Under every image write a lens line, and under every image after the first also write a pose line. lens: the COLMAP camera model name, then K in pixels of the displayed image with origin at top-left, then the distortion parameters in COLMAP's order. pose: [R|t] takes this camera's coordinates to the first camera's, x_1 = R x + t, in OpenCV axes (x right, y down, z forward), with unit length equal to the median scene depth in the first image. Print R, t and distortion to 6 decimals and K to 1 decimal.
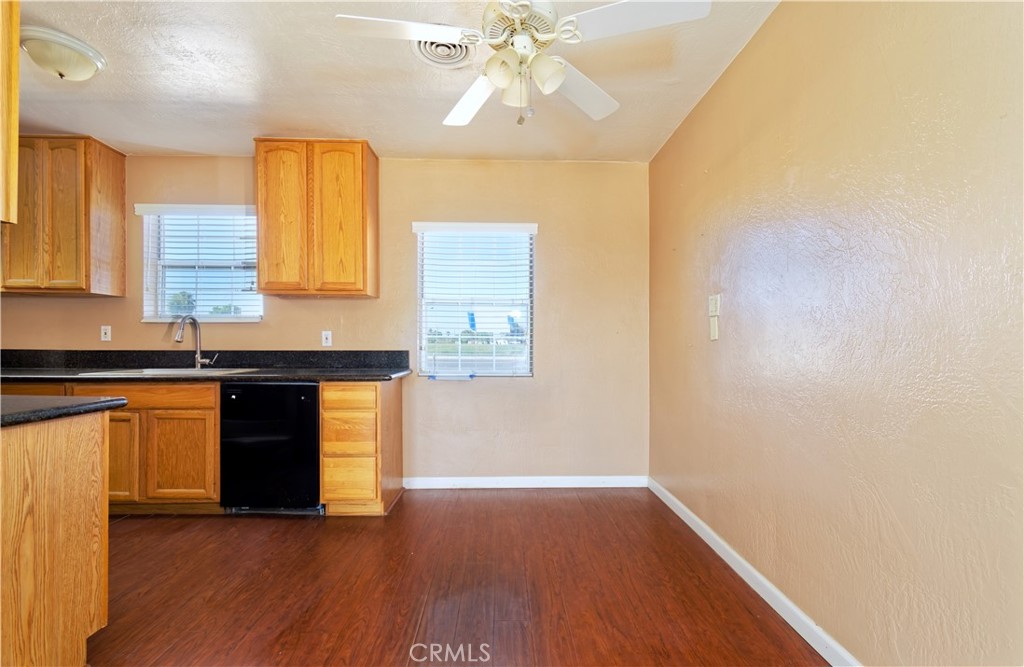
lens RADIAL K [[457.7, 0, 512.2], [0, 457.7, 354.8], [0, 0, 1]] dist [0.002488, -0.000285]
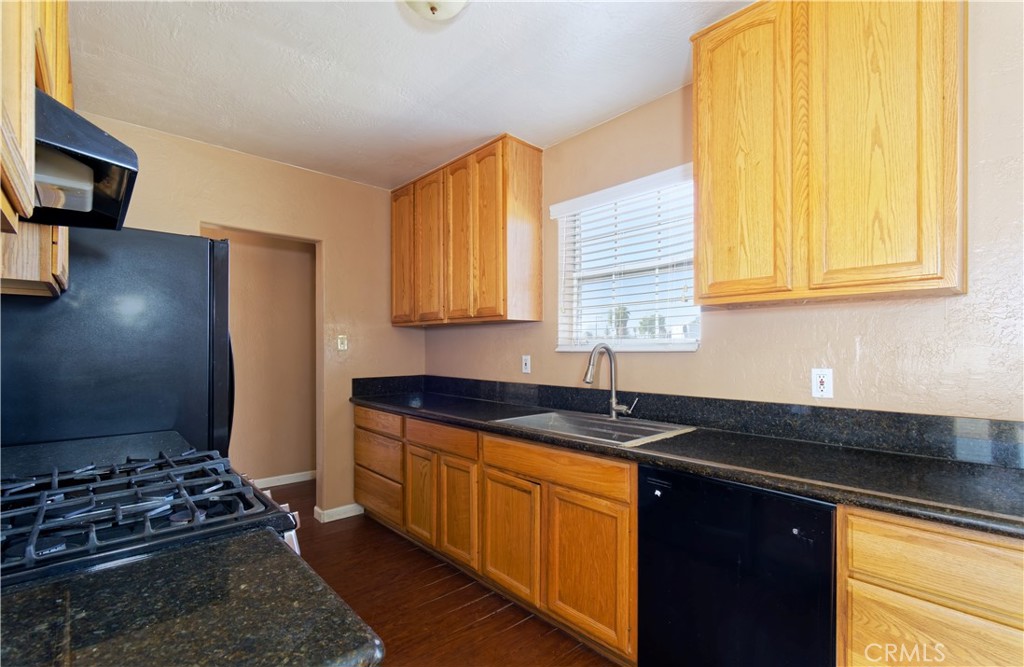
lens RADIAL K [[458.3, 0, 518.8], [0, 458.3, 343.1], [0, 0, 1]] dist [-0.000935, -0.001411]
pose [[0.665321, -0.013910, -0.746428, -0.277724], [-0.011219, 0.999527, -0.028627, -0.067862], [0.746473, 0.027421, 0.664851, 0.457607]]
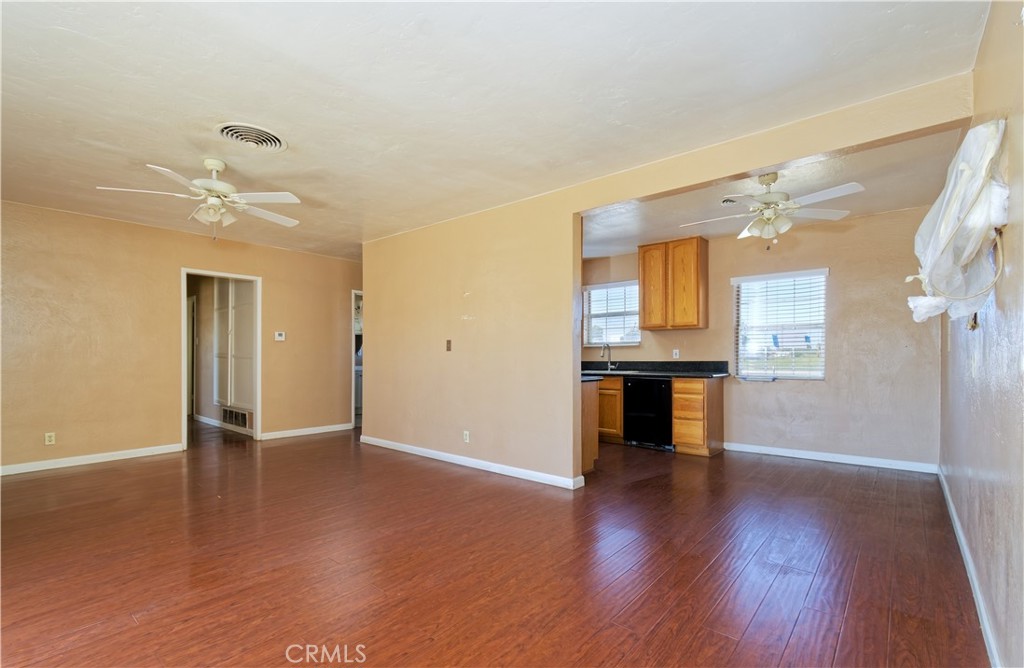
lens RADIAL K [[457.7, 0, 512.2], [0, 457.7, 355.3], [0, 0, 1]] dist [0.002488, -0.000285]
pose [[0.747069, -0.010344, -0.664666, 0.297191], [-0.010979, 0.999551, -0.027896, 0.025015], [0.664656, 0.028138, 0.746619, -0.740078]]
